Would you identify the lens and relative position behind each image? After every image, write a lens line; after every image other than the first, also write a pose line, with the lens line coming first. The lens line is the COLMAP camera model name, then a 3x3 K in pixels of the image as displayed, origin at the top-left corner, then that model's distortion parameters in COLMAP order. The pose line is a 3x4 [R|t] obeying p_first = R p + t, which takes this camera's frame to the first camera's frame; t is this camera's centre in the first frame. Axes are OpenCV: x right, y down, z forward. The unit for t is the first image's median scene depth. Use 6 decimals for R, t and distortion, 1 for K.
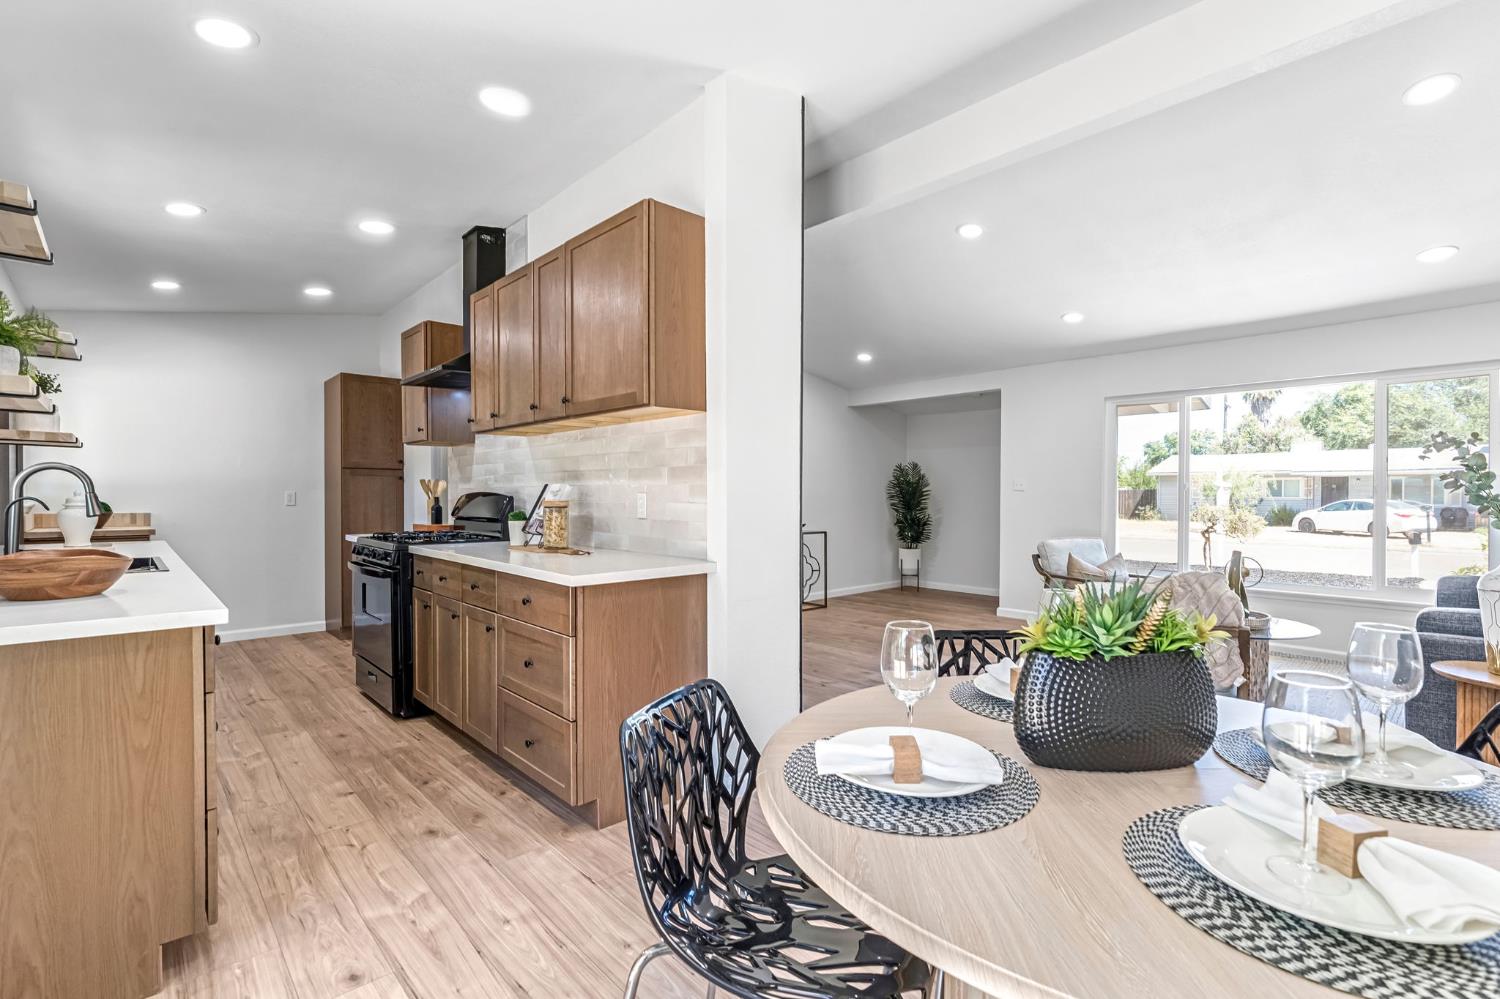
lens RADIAL K [[686.3, 0, 750.5], [0, 686.3, 500.8], [0, 0, 1]] dist [-0.008456, 0.004105]
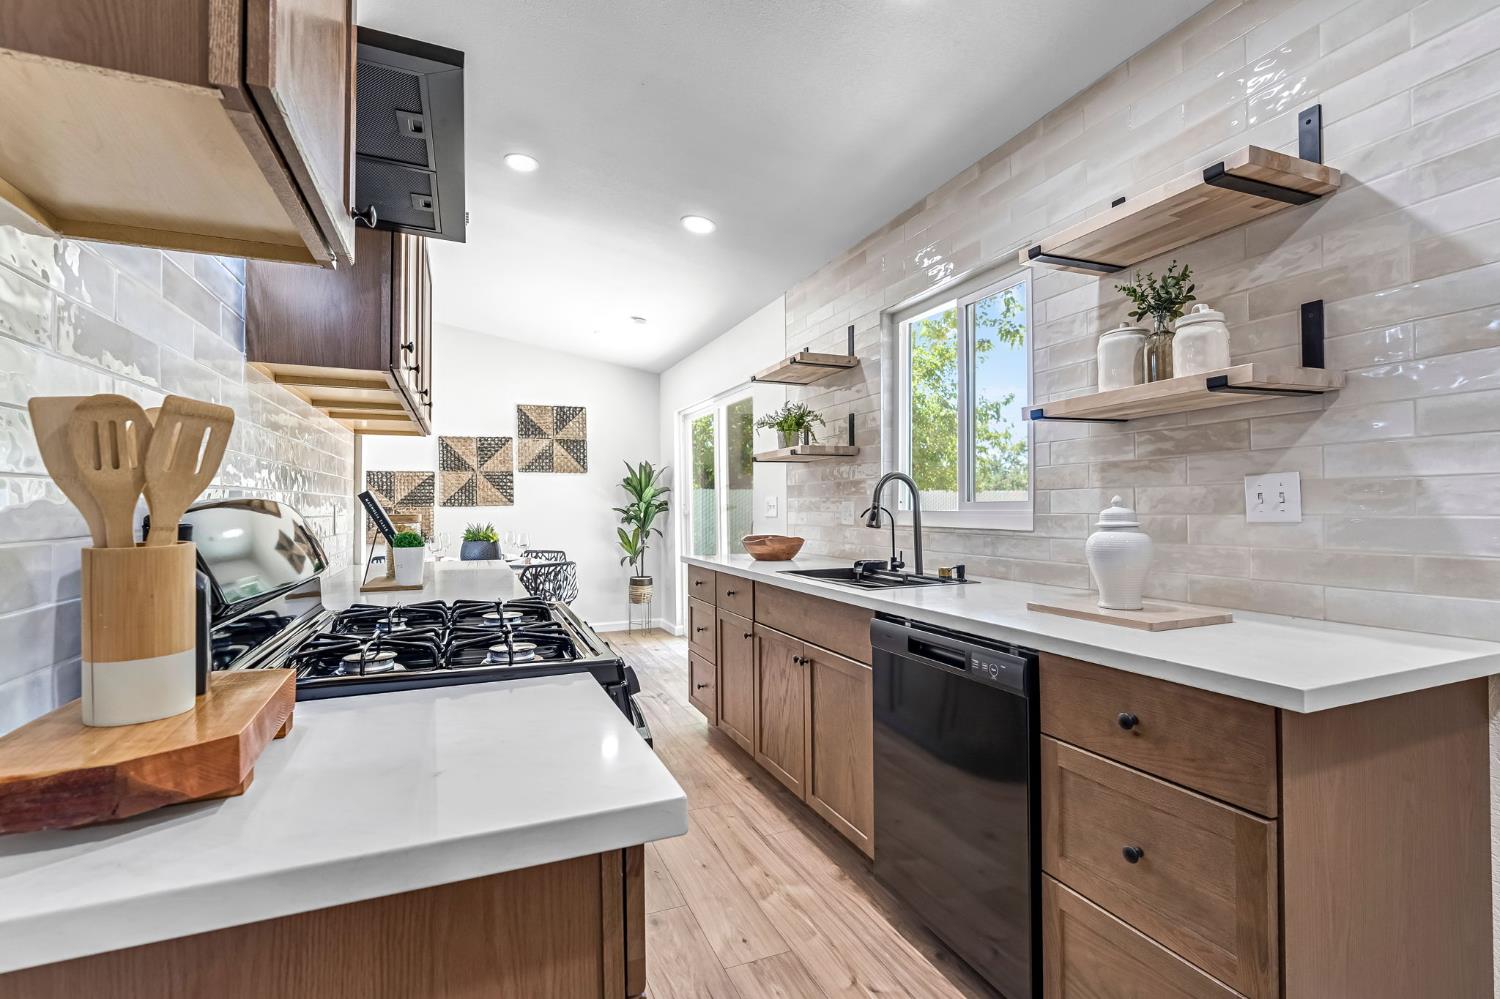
lens RADIAL K [[686.3, 0, 748.2], [0, 686.3, 501.2], [0, 0, 1]] dist [-0.008456, 0.004105]
pose [[-0.937226, 0.004485, 0.348695, -0.797153], [0.007003, 0.999958, 0.005961, -0.014344], [-0.348653, 0.008028, -0.937217, 1.377587]]
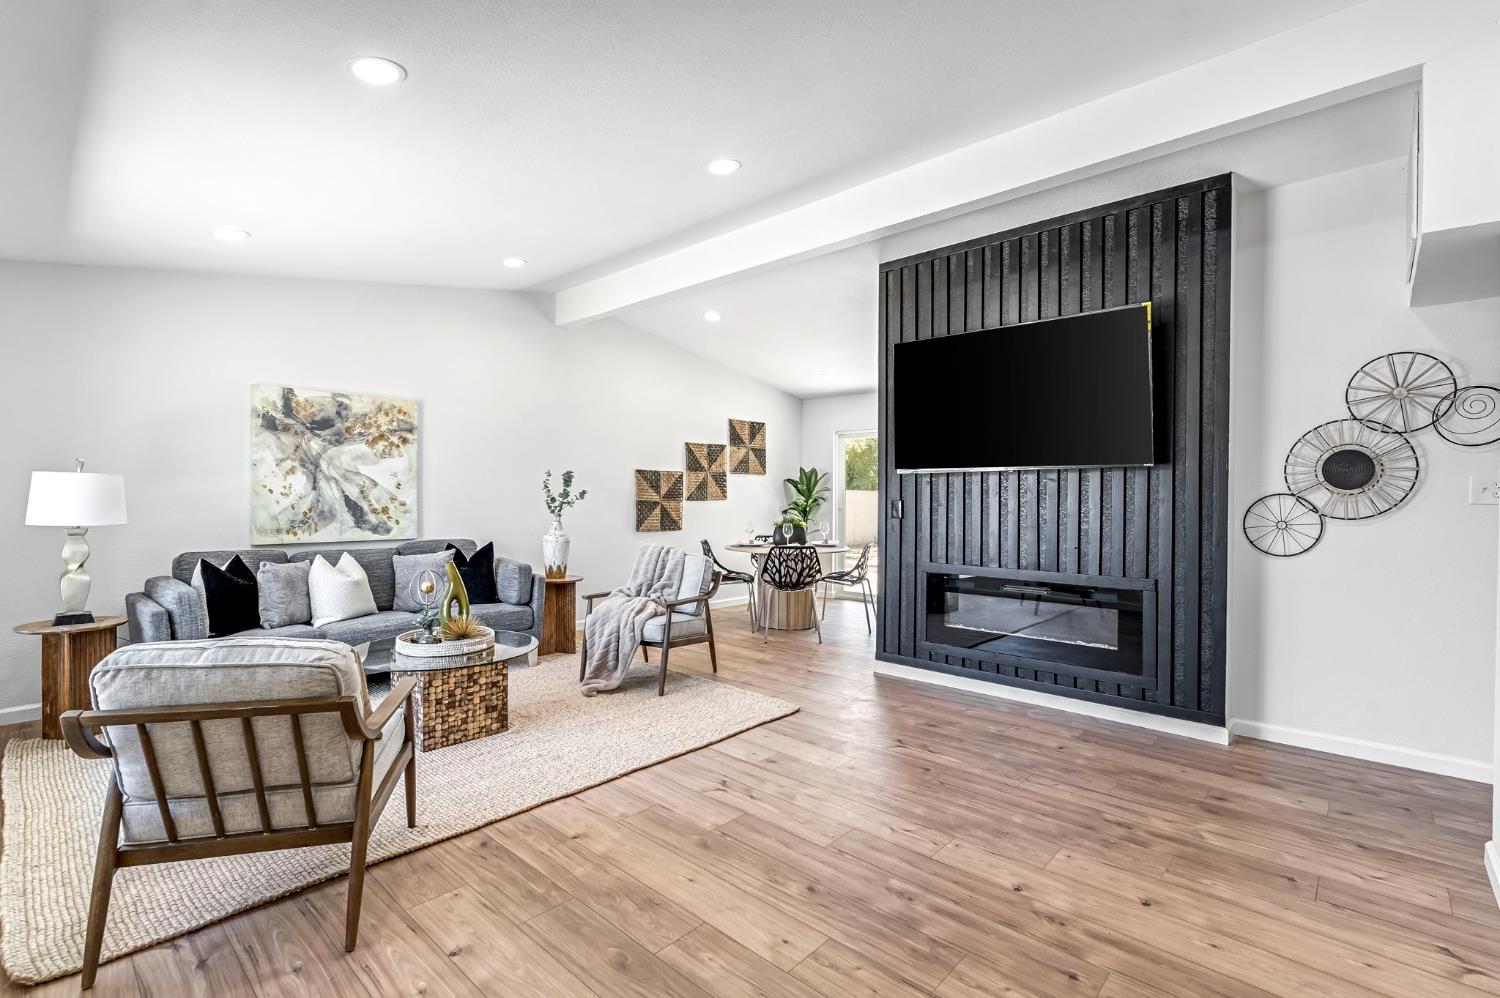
lens RADIAL K [[686.3, 0, 750.9], [0, 686.3, 507.6], [0, 0, 1]] dist [-0.008456, 0.004105]
pose [[-0.996654, -0.001322, -0.081729, 0.416627], [-0.002606, 0.999875, 0.015605, -0.008231], [0.081698, 0.015766, -0.996532, 2.089205]]
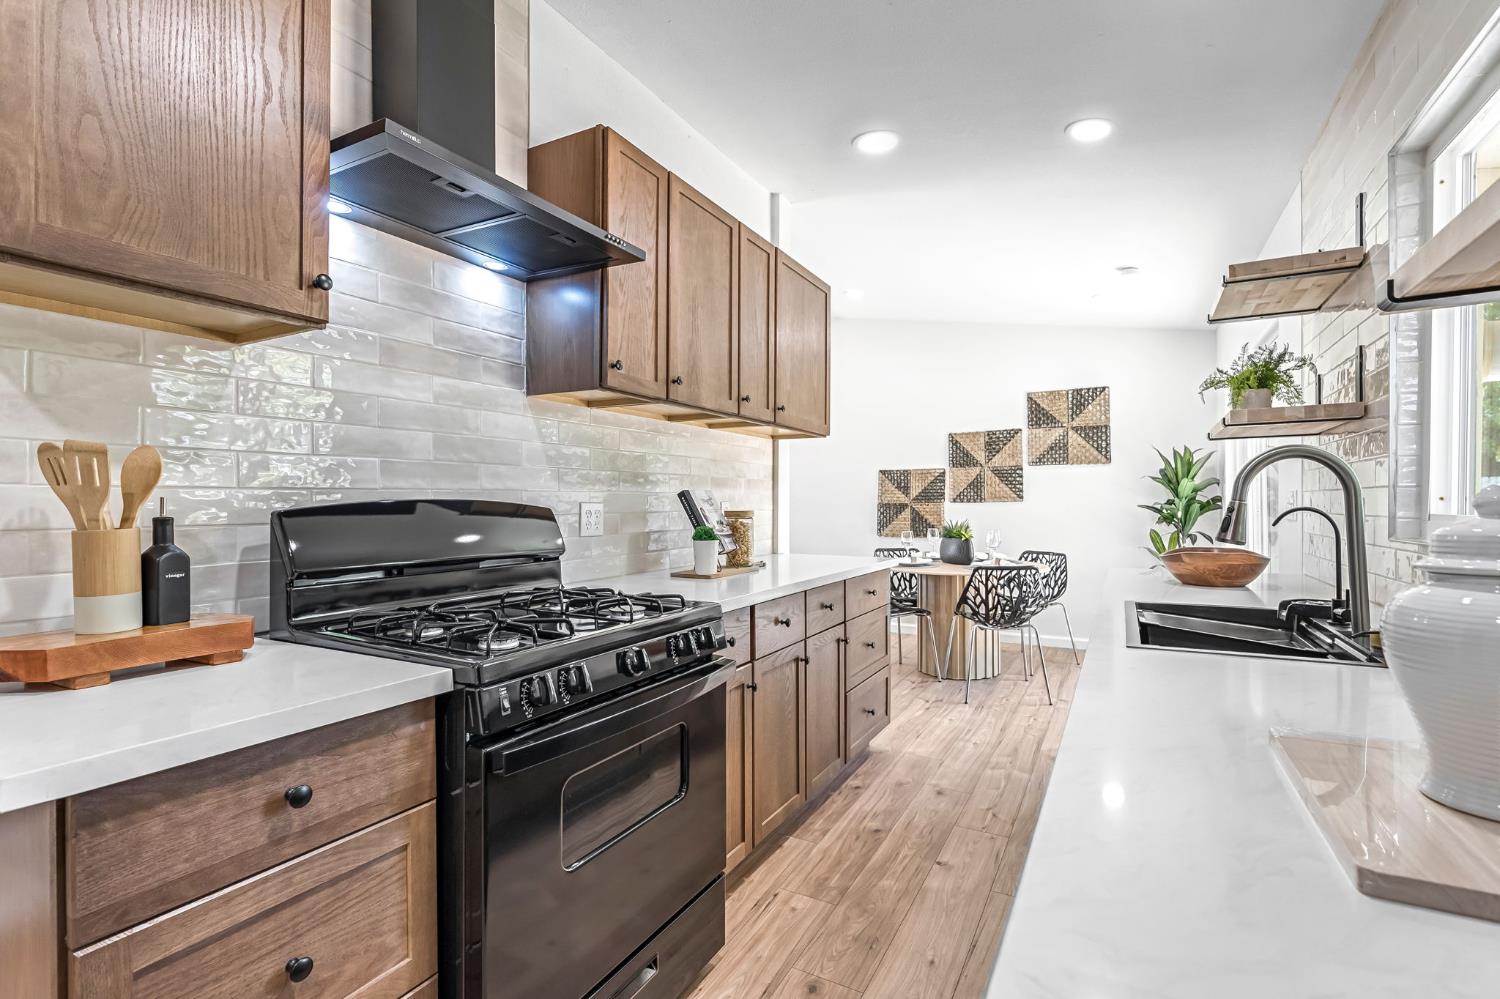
lens RADIAL K [[686.3, 0, 749.1], [0, 686.3, 502.6], [0, 0, 1]] dist [-0.008456, 0.004105]
pose [[-0.313005, -0.001998, 0.949749, -0.961043], [0.012098, 0.999908, 0.006090, -0.013192], [-0.949674, 0.013396, -0.312952, 1.088868]]
